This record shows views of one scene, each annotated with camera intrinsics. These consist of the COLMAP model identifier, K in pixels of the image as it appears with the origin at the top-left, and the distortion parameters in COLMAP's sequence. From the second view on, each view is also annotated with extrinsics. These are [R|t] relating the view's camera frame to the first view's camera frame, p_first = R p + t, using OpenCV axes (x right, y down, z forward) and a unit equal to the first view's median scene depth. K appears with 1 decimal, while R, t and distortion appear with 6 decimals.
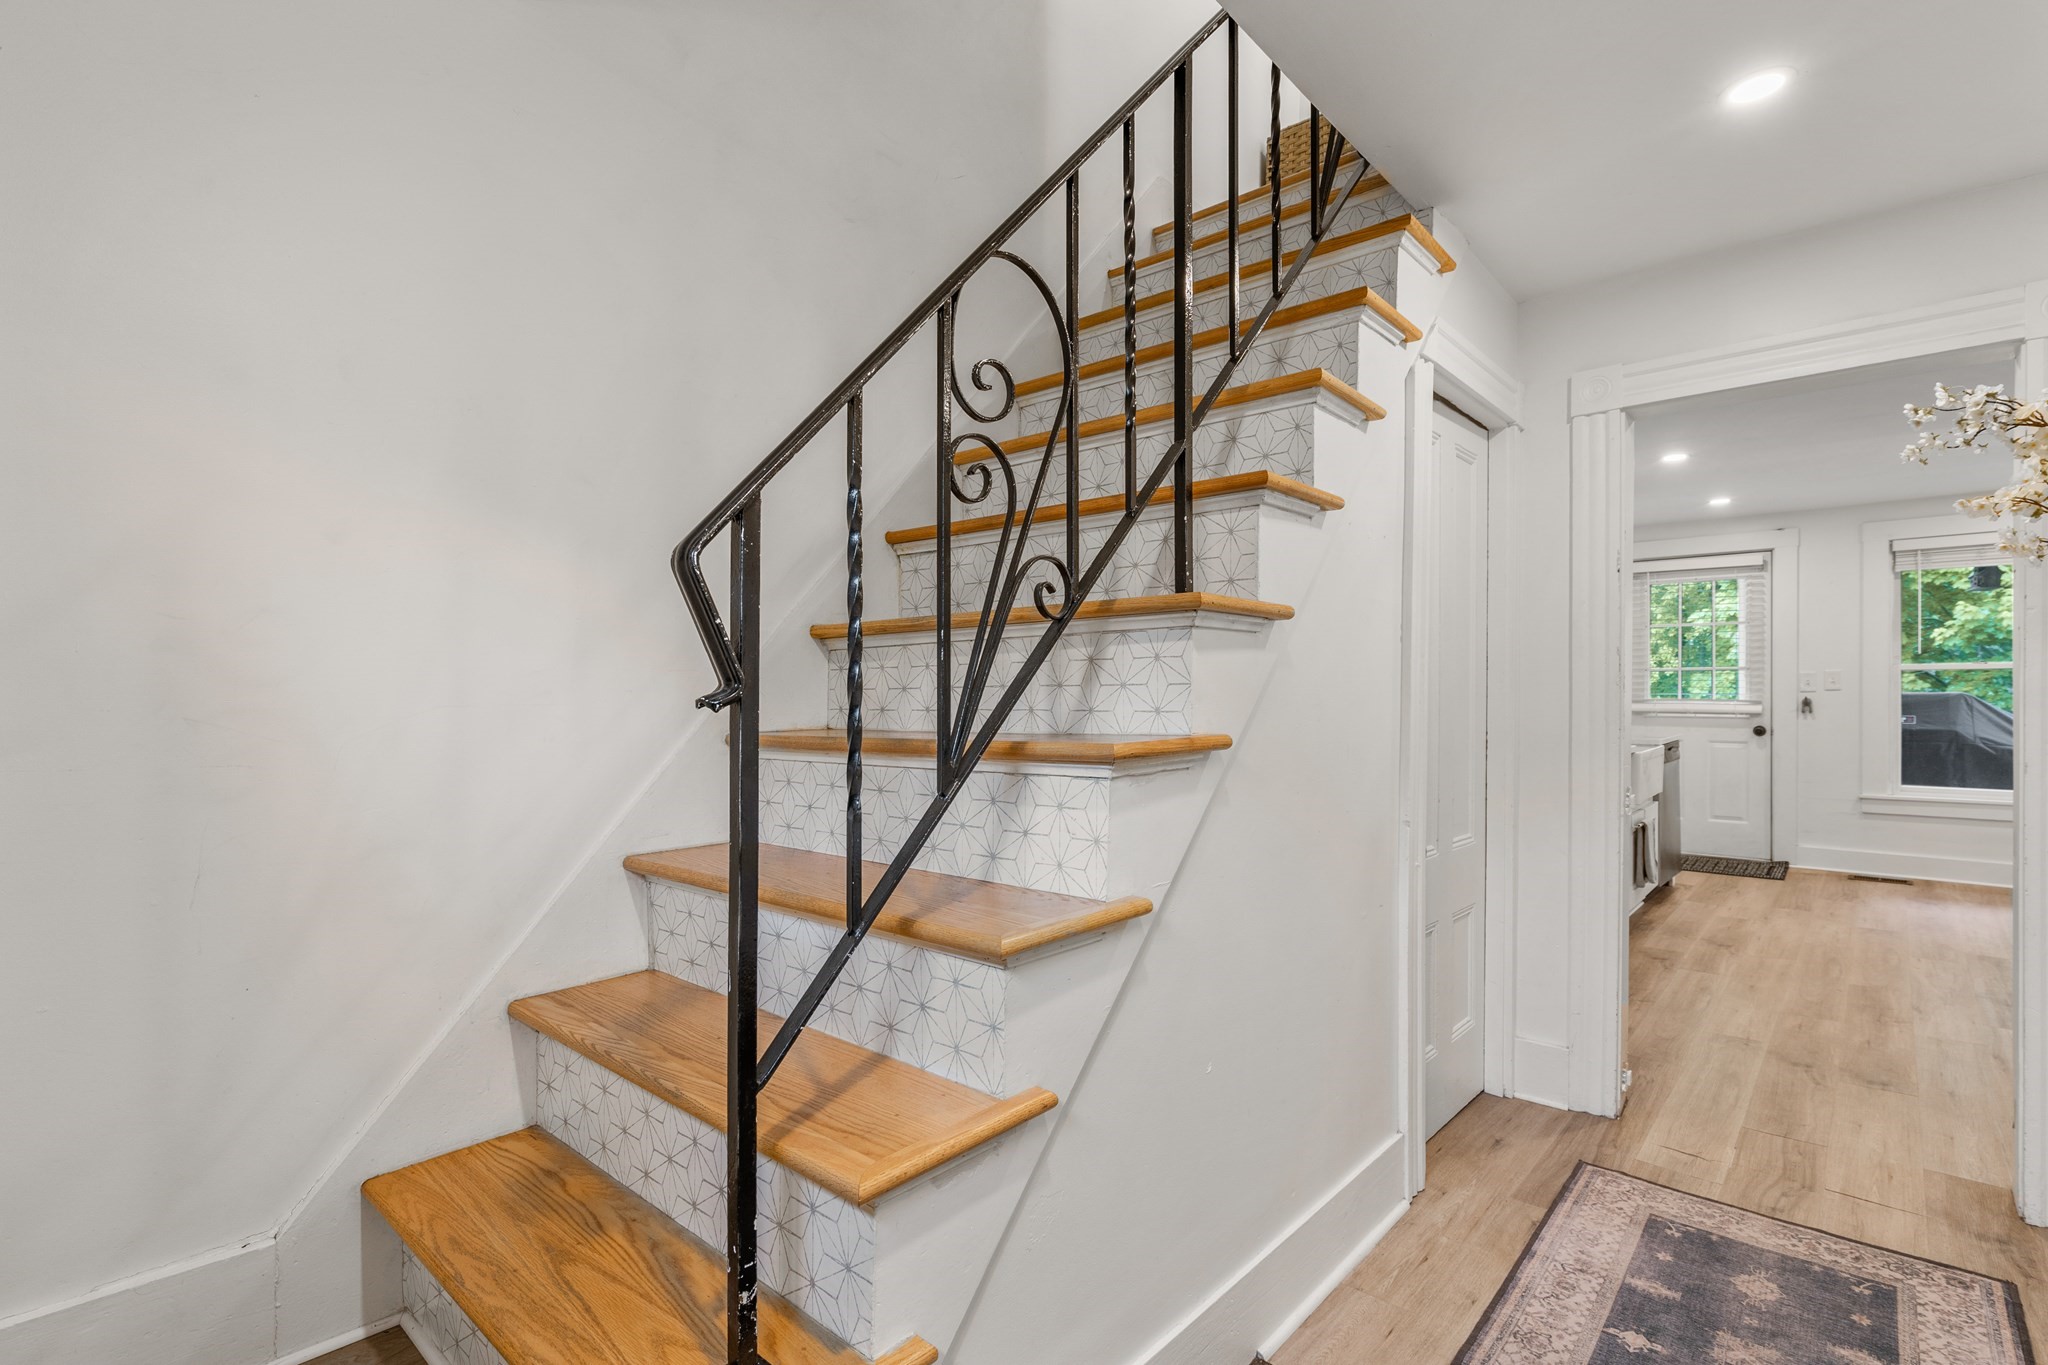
lens RADIAL K [[958.8, 0, 1030.5], [0, 958.8, 695.3], [0, 0, 1]] dist [0.003902, 0.000547]
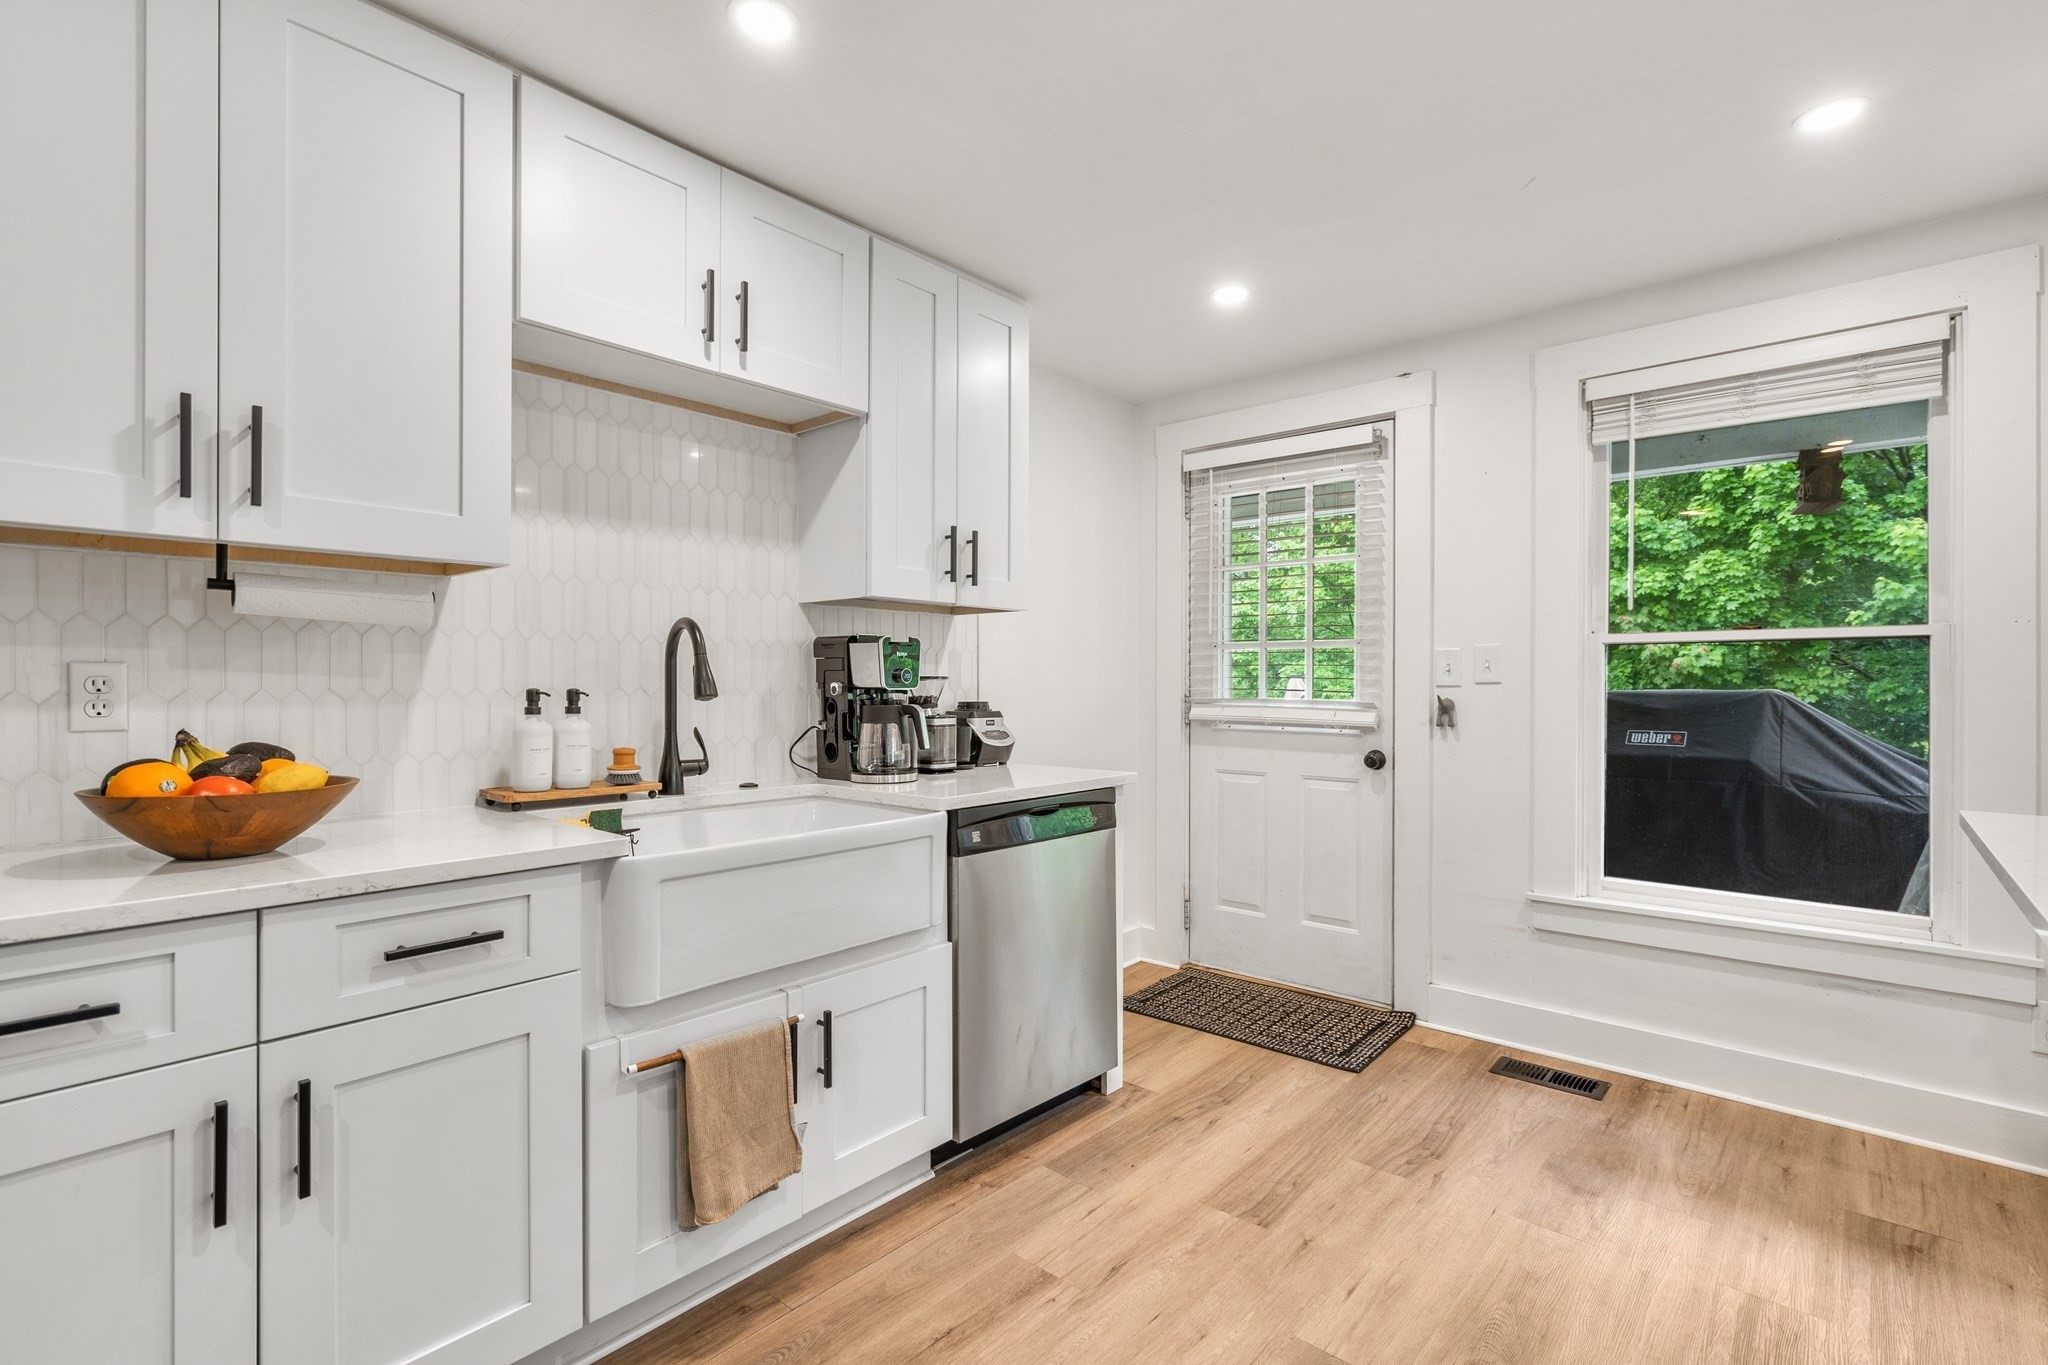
lens RADIAL K [[939.7, 0, 1024.0], [0, 939.7, 682.5], [0, 0, 1]] dist [-0.000843, 0.000773]
pose [[0.999983, 0.005781, 0.000883, 0.581663], [-0.005777, 0.999976, -0.003915, -0.002535], [-0.000906, 0.003910, 0.999992, 0.497285]]
